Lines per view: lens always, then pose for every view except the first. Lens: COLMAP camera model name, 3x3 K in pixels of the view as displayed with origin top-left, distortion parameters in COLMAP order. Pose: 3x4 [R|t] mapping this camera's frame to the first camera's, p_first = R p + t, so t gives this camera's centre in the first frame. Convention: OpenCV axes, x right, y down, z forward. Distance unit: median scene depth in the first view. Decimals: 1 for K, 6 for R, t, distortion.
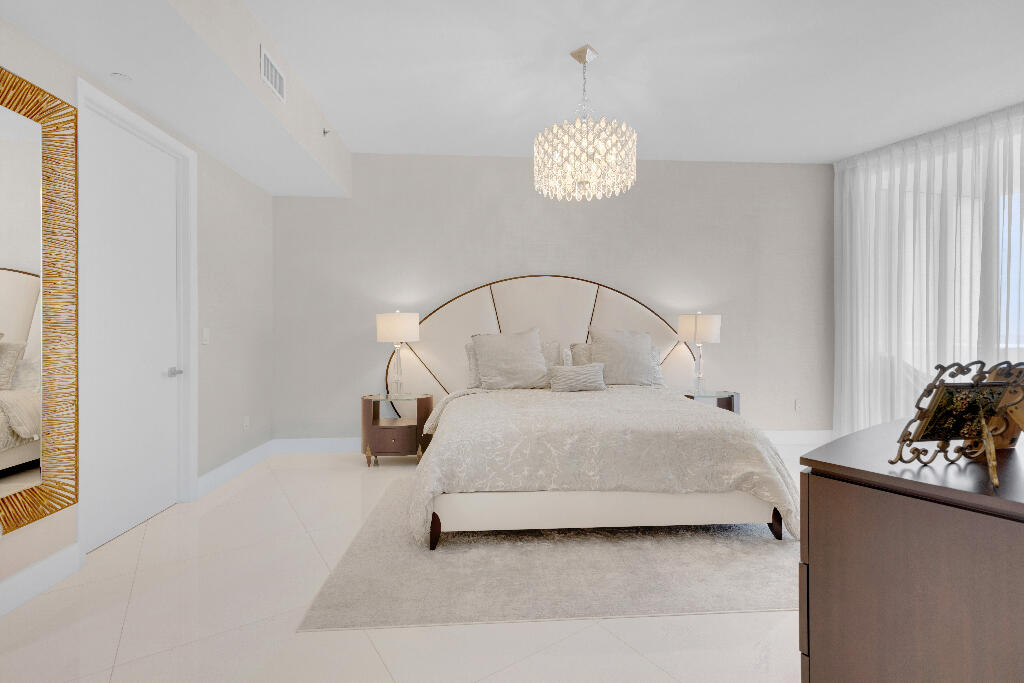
lens RADIAL K [[467.8, 0, 512.0], [0, 467.8, 341.5], [0, 0, 1]] dist [-0.000680, -0.000506]
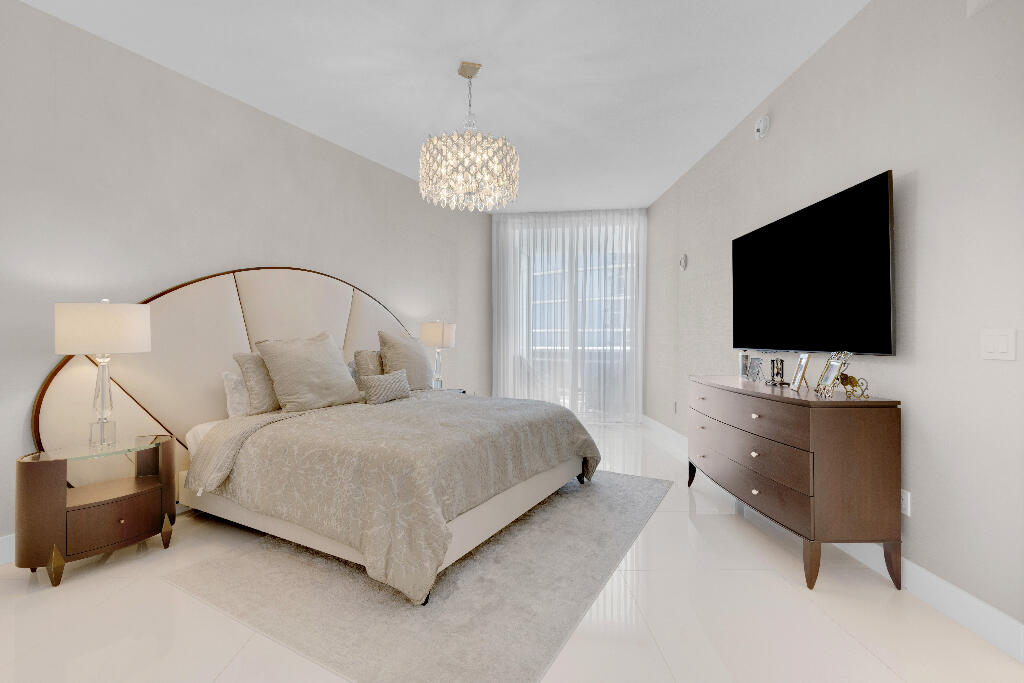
lens RADIAL K [[471.1, 0, 512.0], [0, 471.1, 341.5], [0, 0, 1]] dist [-0.000384, -0.000152]
pose [[0.524918, 0.000227, 0.851152, -0.524669], [0.010843, 0.999917, -0.006954, -0.003958], [-0.851083, 0.012880, 0.524872, 0.286628]]
